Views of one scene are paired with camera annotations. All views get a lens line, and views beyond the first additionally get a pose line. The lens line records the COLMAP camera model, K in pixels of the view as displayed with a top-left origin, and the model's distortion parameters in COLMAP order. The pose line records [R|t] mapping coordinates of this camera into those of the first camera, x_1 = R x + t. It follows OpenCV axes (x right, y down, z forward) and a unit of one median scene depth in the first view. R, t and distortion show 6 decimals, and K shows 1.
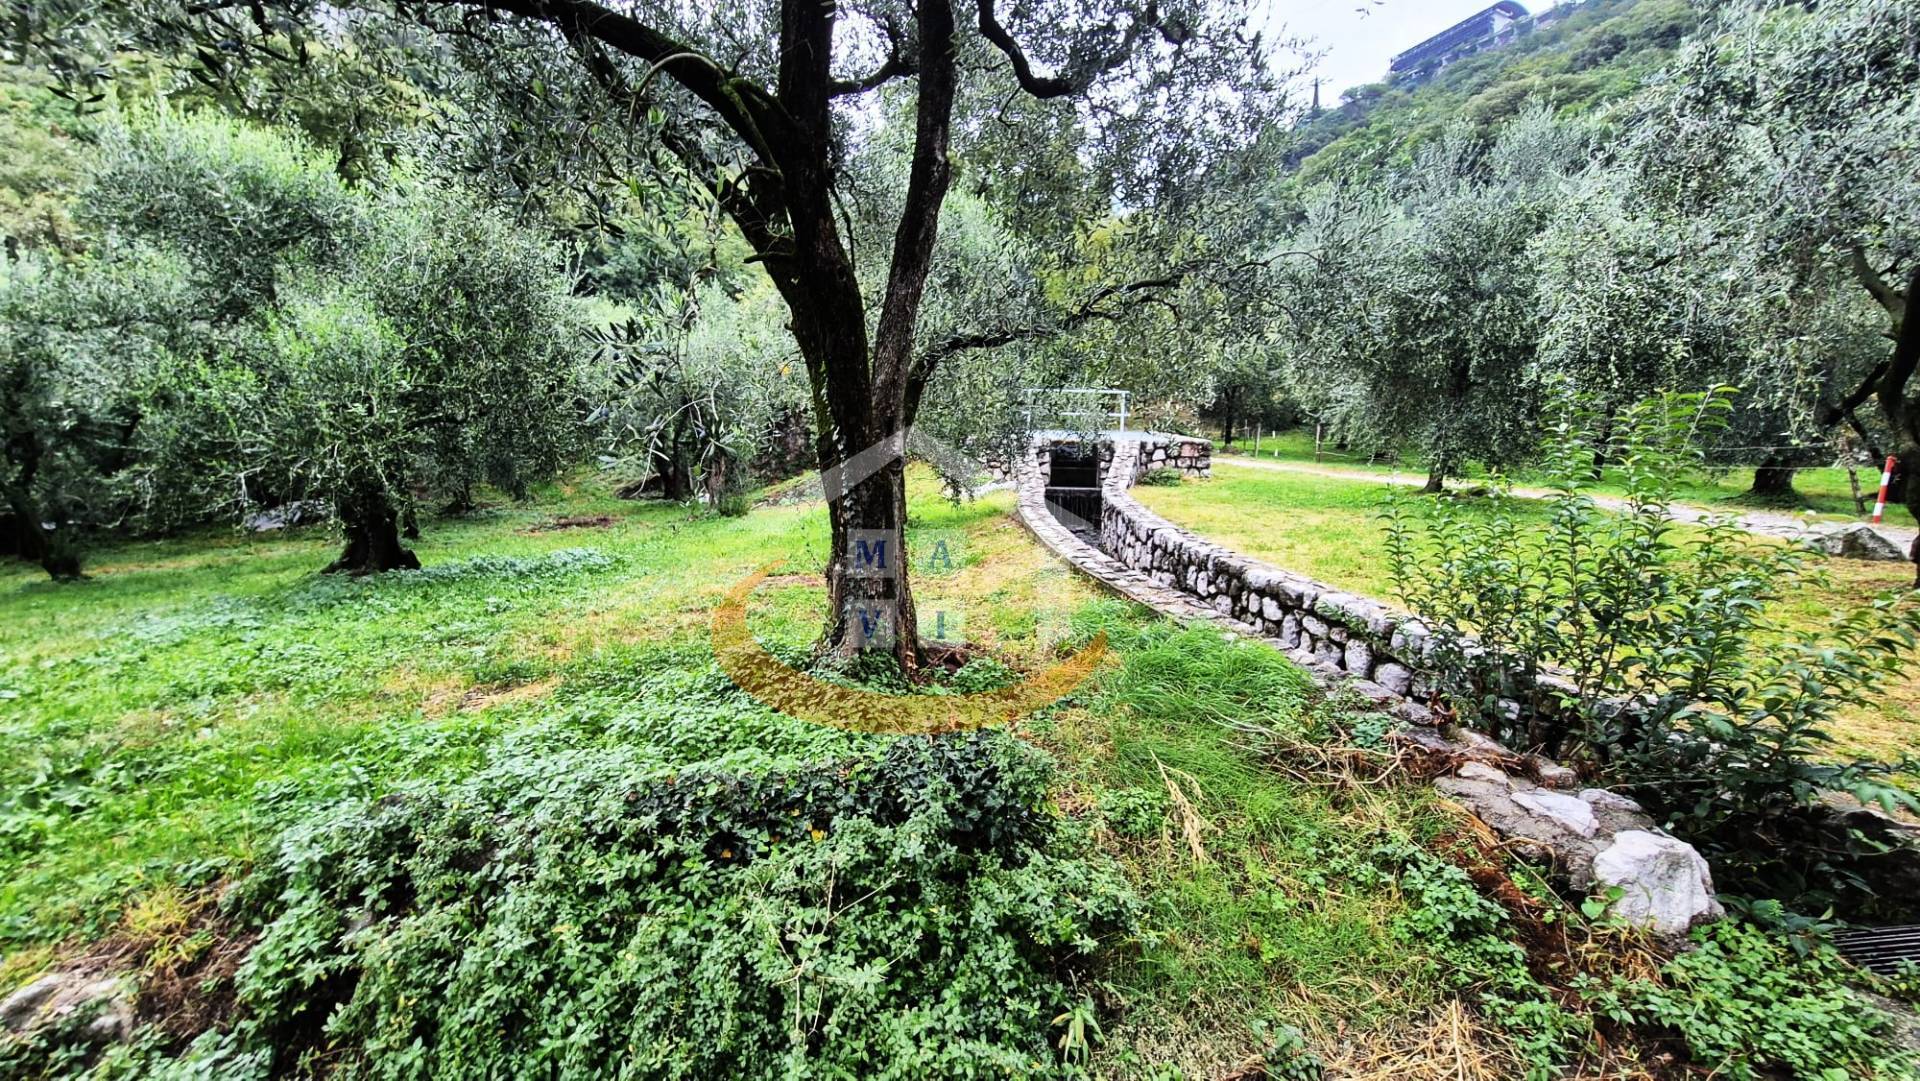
lens RADIAL K [[789.9, 0, 962.8], [0, 789.9, 533.9], [0, 0, 1]] dist [-0.000412, 0.000987]
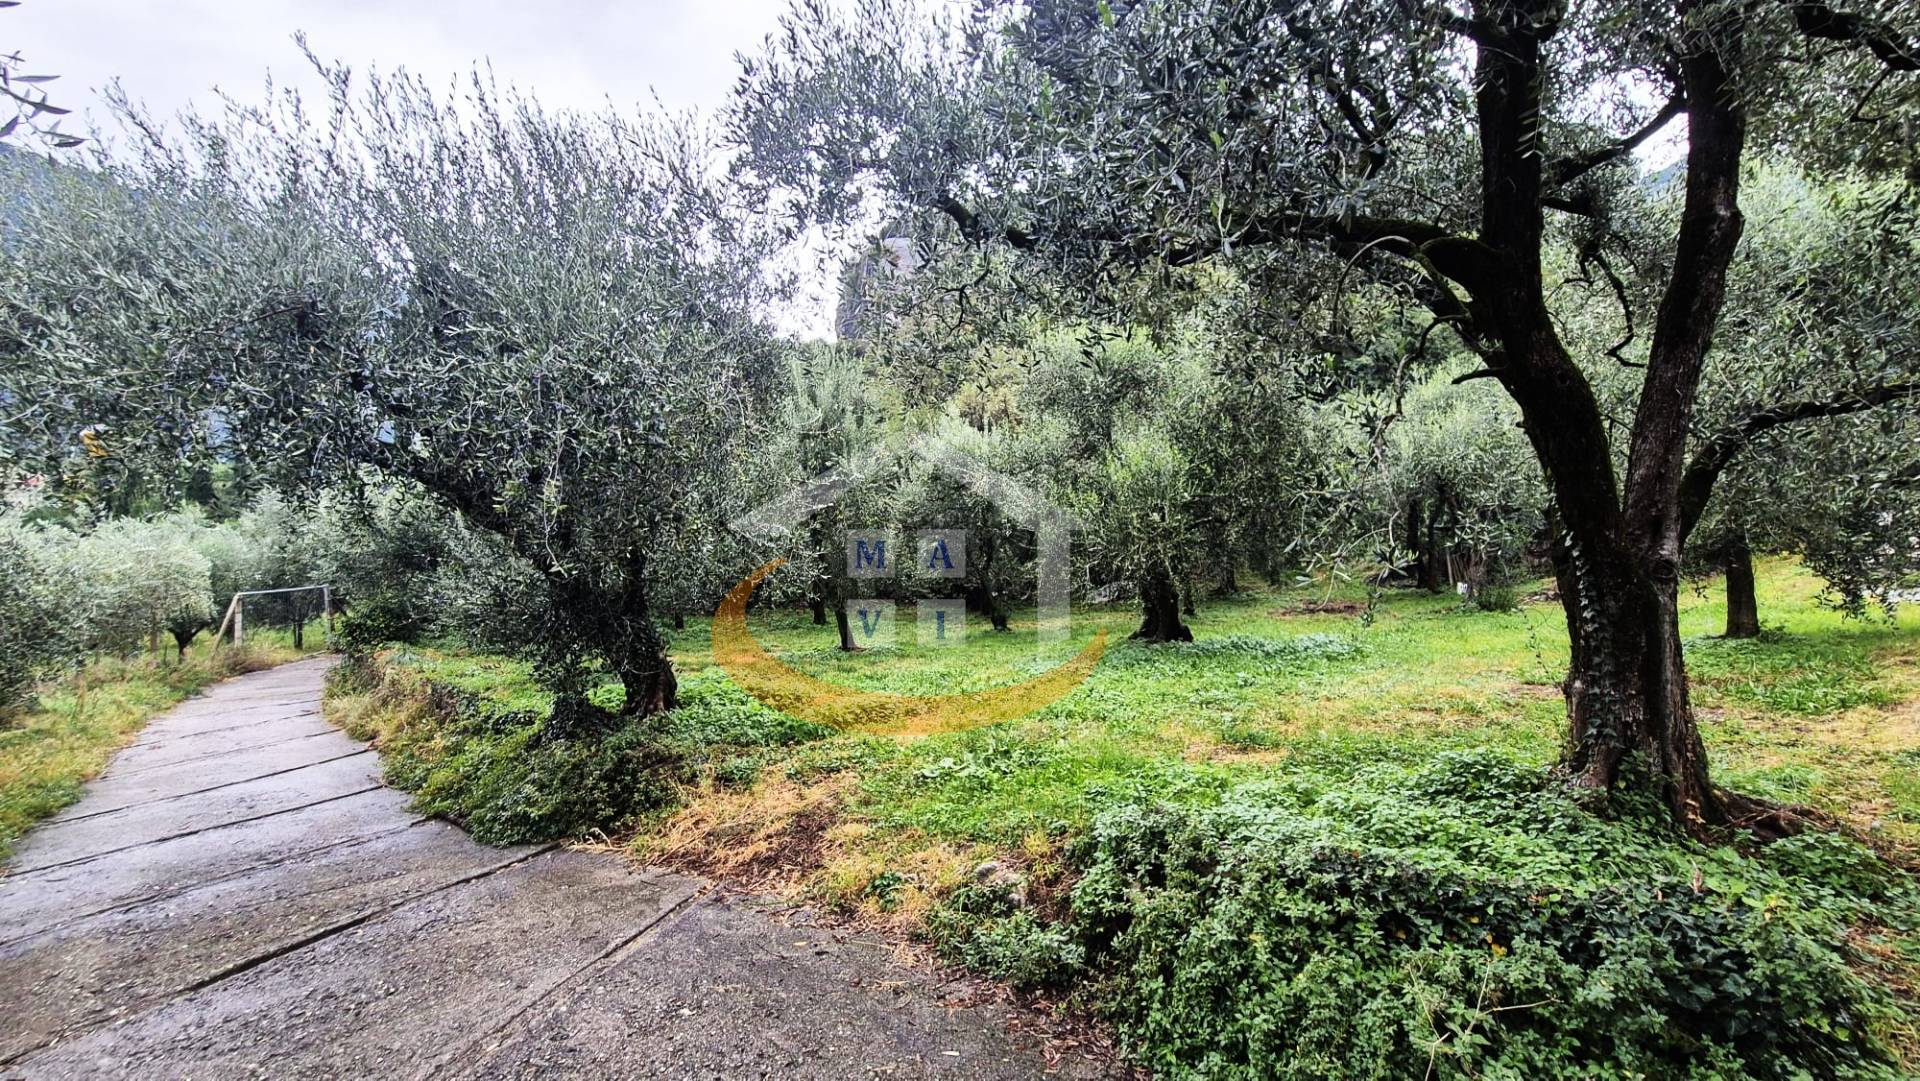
lens RADIAL K [[789.9, 0, 962.8], [0, 789.9, 533.9], [0, 0, 1]] dist [-0.000412, 0.000987]
pose [[0.626601, -0.021279, -0.779049, 0.161257], [-0.060497, 0.995283, -0.075844, -0.026669], [0.776988, 0.094655, 0.622358, -0.184643]]
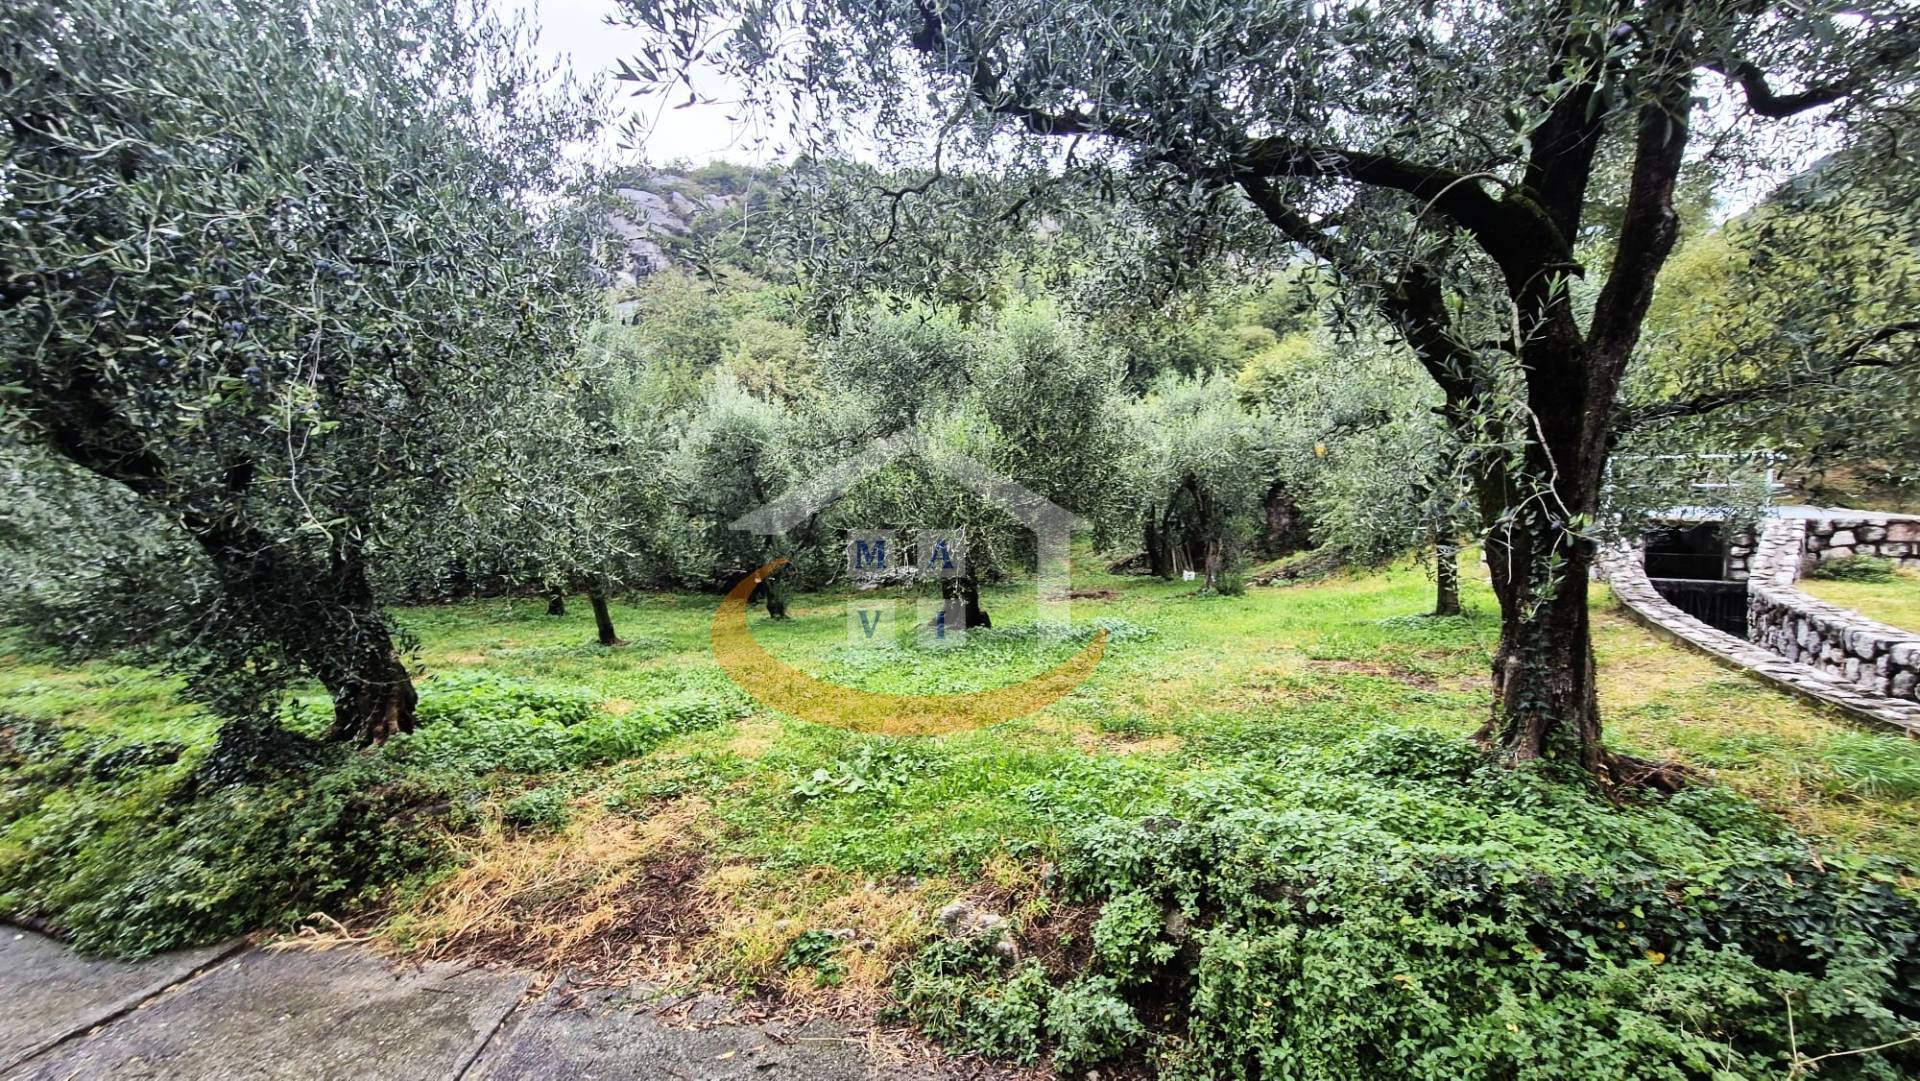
lens RADIAL K [[781.9, 0, 950.8], [0, 781.9, 536.1], [0, 0, 1]] dist [-0.001264, 0.000864]
pose [[0.846029, 0.007023, -0.533090, -0.342136], [-0.058047, 0.995182, -0.079012, 0.011669], [0.529967, 0.097791, 0.842361, -0.215662]]
